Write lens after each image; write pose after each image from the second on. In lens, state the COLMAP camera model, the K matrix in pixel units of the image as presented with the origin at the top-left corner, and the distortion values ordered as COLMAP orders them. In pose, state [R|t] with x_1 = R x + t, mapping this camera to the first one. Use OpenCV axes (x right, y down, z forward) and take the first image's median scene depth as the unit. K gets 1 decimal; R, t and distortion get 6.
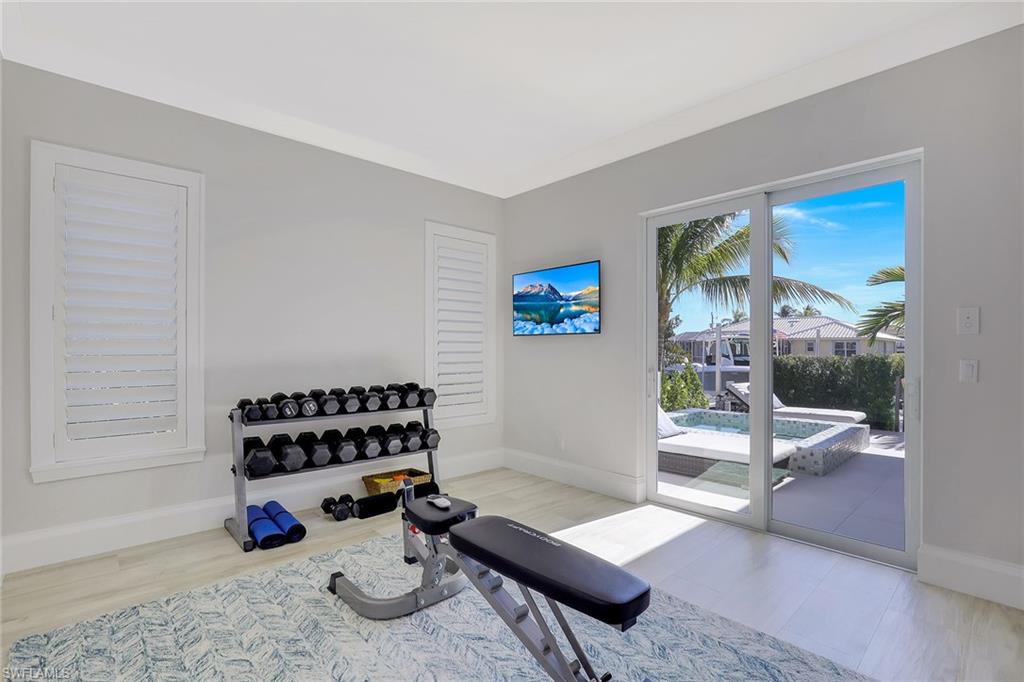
lens RADIAL K [[475.4, 0, 513.2], [0, 475.4, 346.3], [0, 0, 1]] dist [-0.000226, 0.000015]
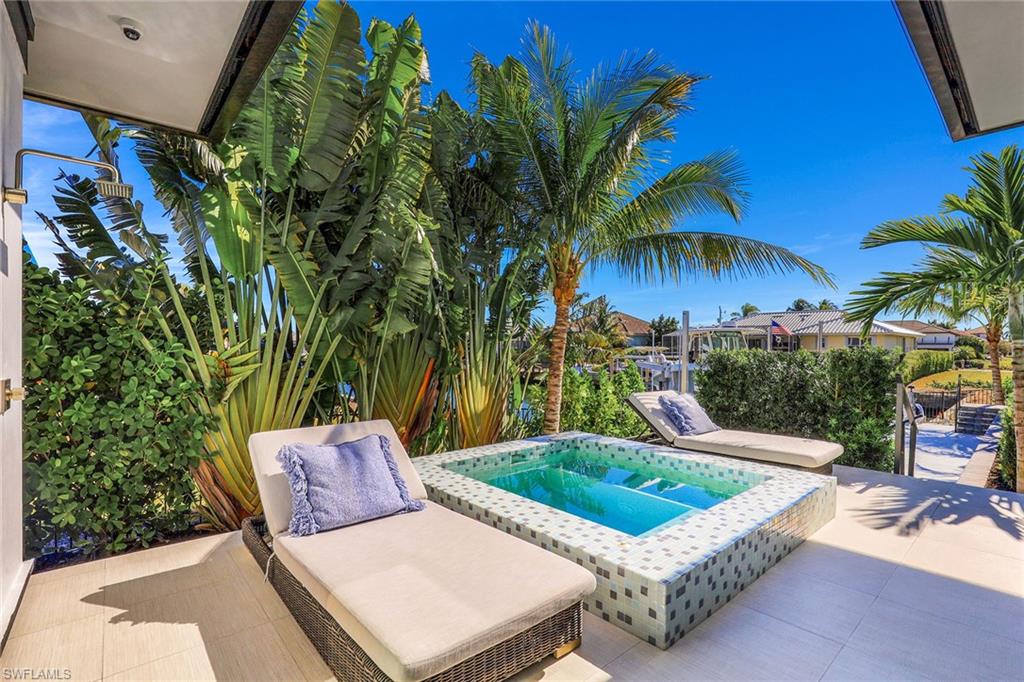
lens RADIAL K [[469.9, 0, 511.3], [0, 469.9, 344.5], [0, 0, 1]] dist [-0.001257, -0.000113]
pose [[0.999180, 0.003173, -0.040352, 0.304360], [-0.002980, 0.999984, 0.004853, 0.009386], [0.040367, -0.004729, 0.999174, 0.341634]]
